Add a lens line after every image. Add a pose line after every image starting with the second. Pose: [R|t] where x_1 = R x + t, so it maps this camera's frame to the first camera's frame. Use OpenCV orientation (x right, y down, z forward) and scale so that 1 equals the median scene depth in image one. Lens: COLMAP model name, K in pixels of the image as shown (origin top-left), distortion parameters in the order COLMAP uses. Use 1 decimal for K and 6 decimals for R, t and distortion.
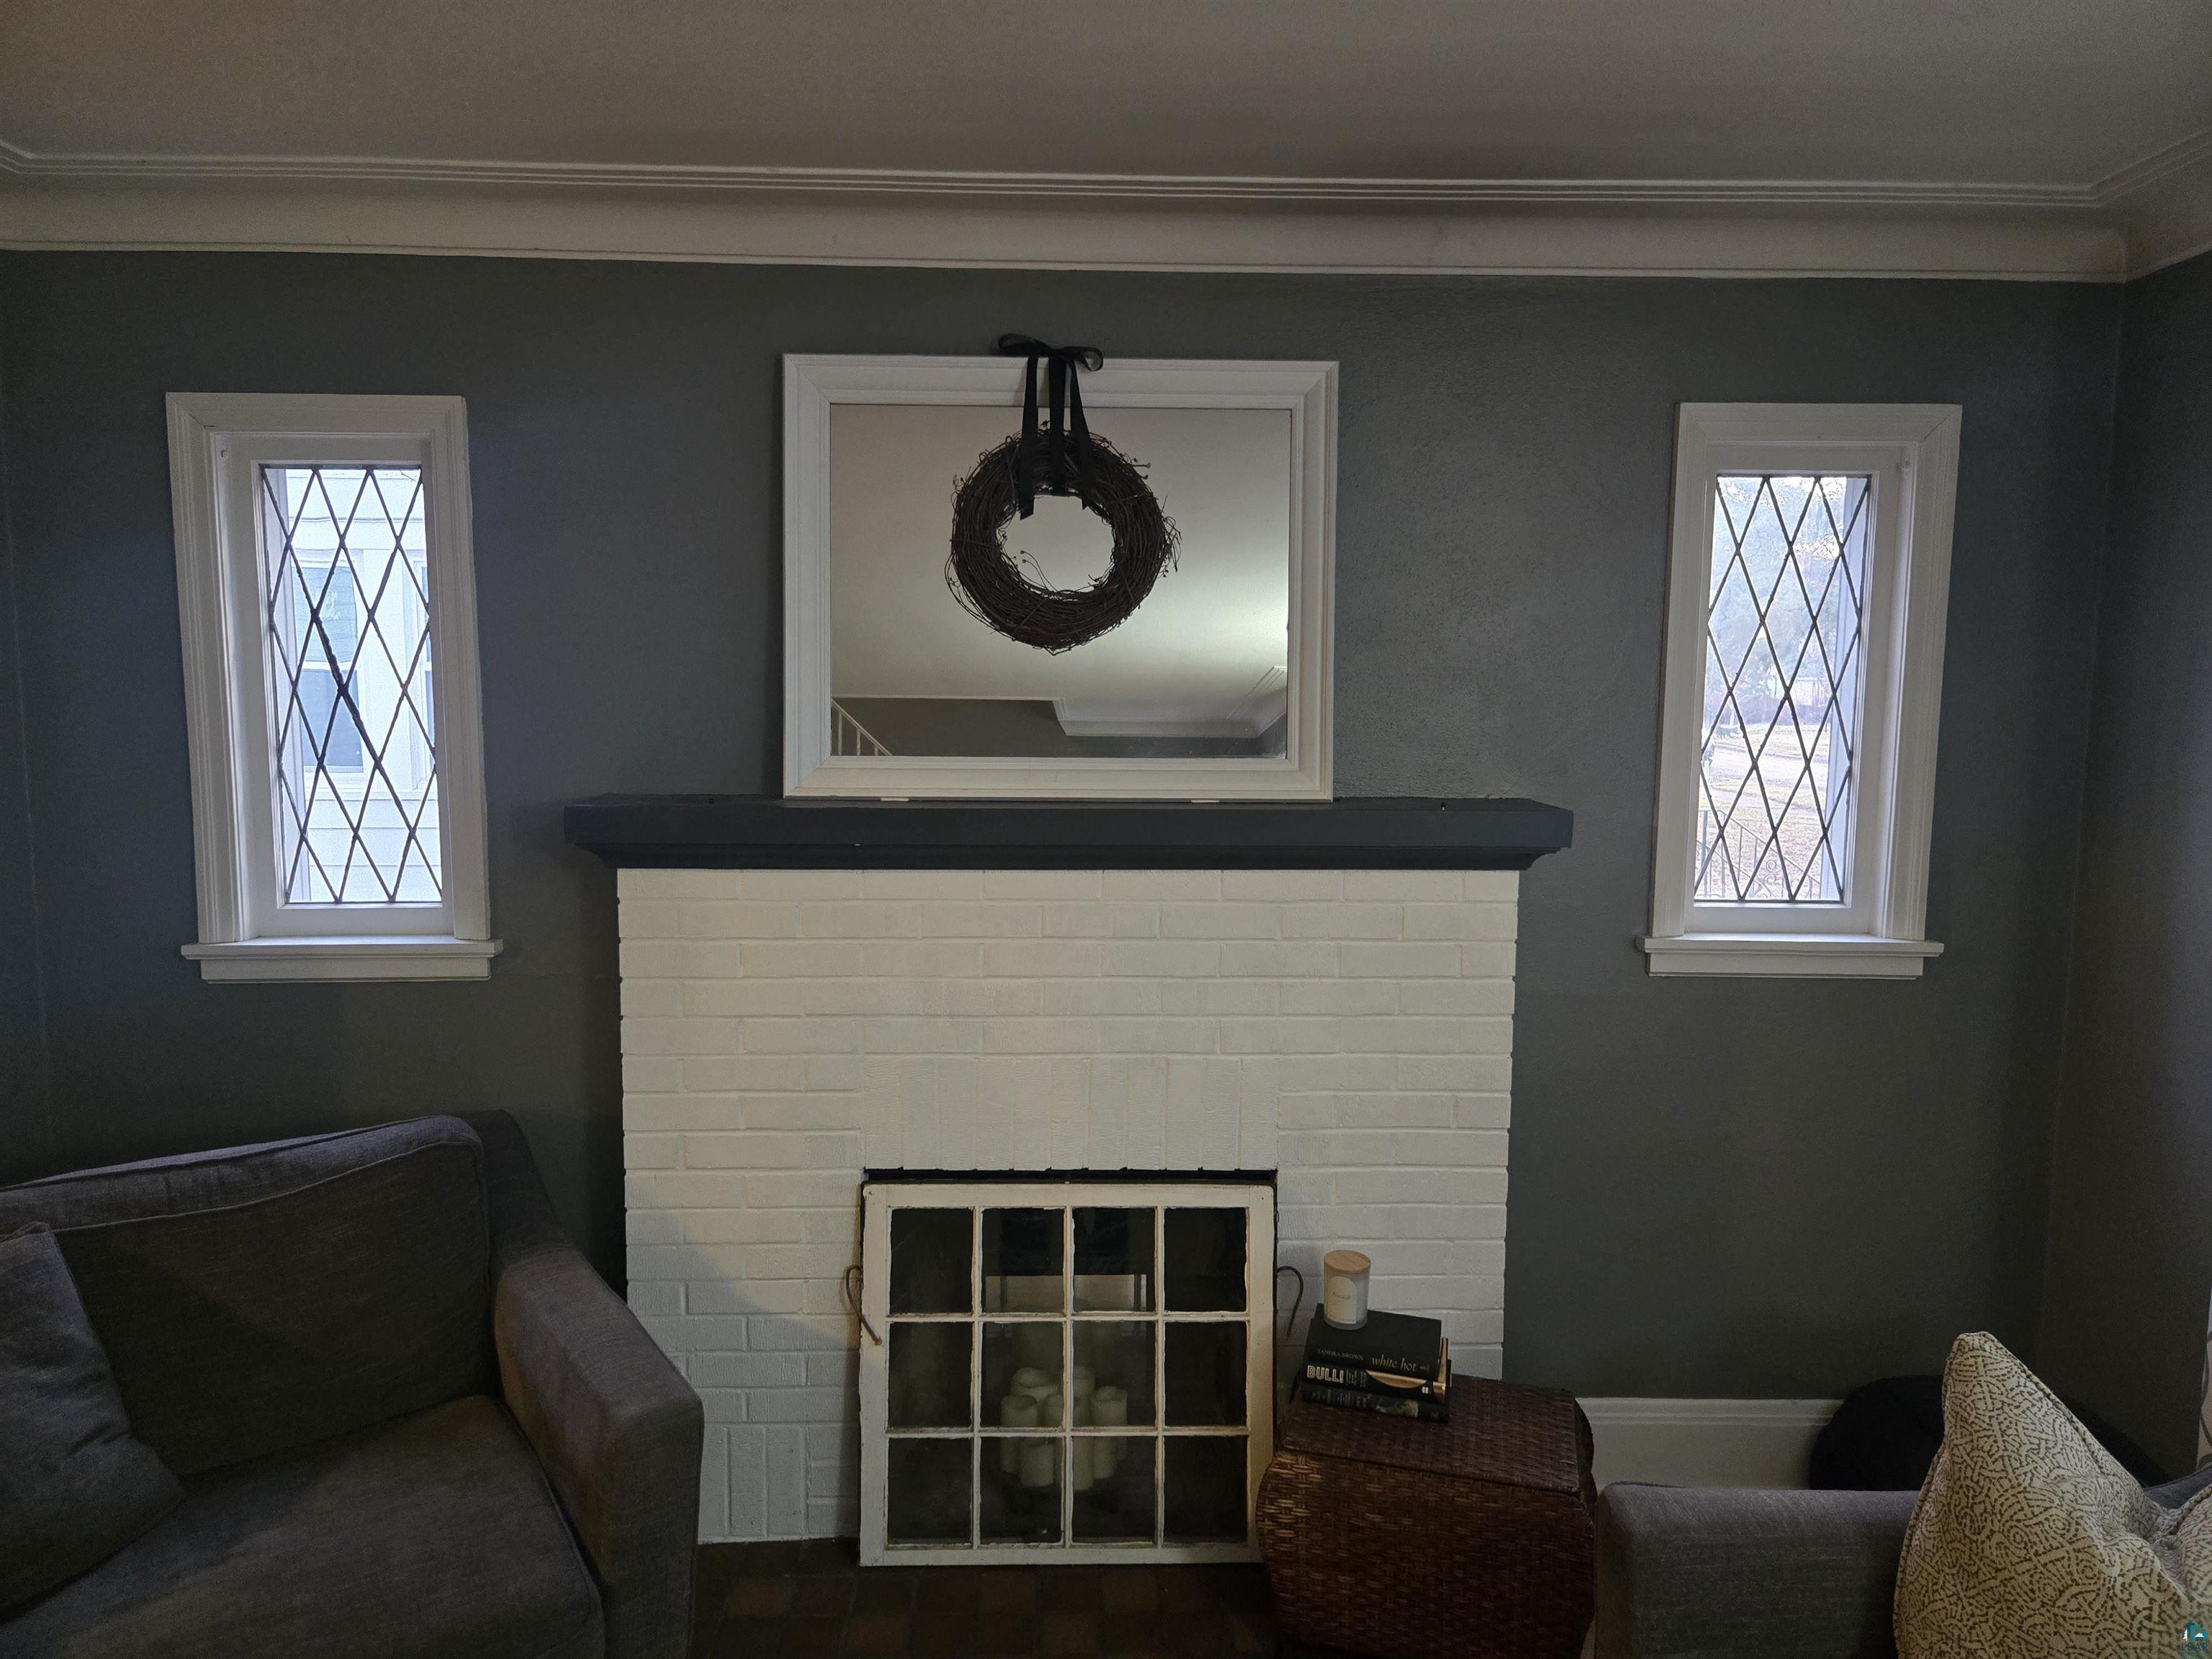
lens RADIAL K [[1490.6, 0, 1095.5], [0, 1490.6, 827.1], [0, 0, 1]] dist [0.055831, -0.012232]
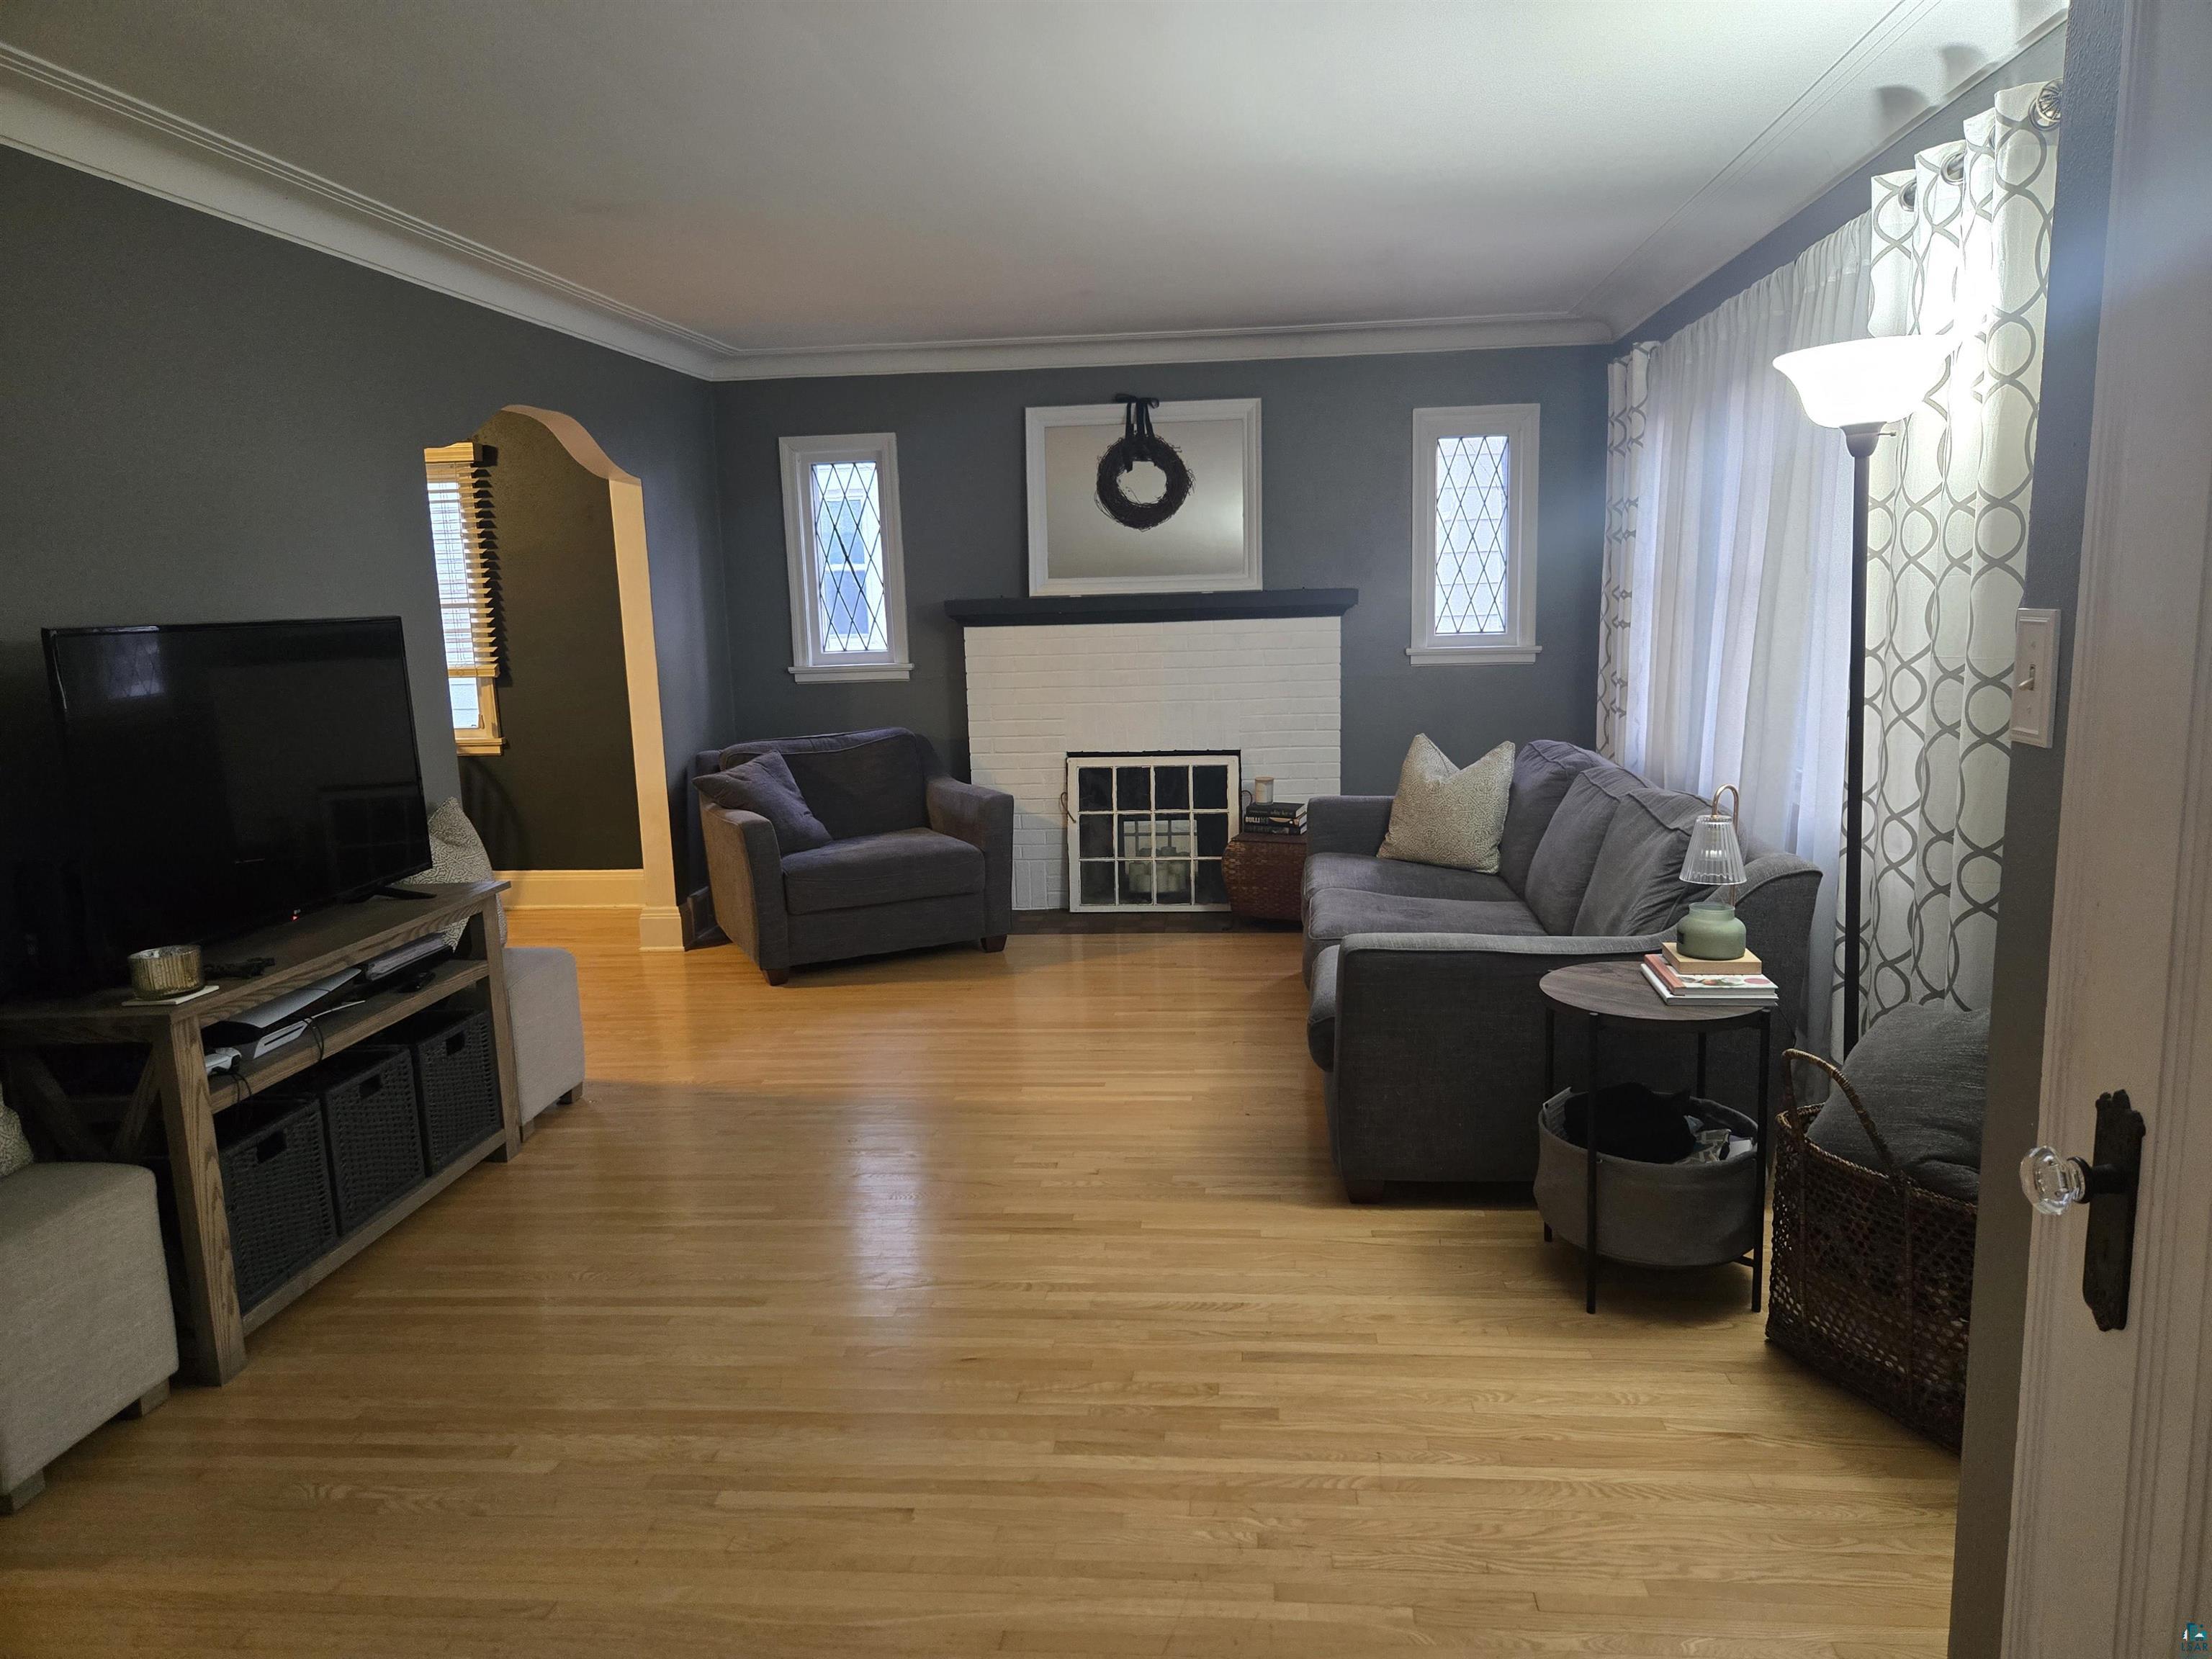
lens RADIAL K [[1490.6, 0, 1109.8], [0, 1490.6, 831.4], [0, 0, 1]] dist [0.055831, -0.012232]
pose [[0.991895, -0.014178, -0.126266, 0.212631], [0.022201, 0.997807, 0.062358, 0.207757], [0.125104, -0.064656, 0.990035, -1.359526]]
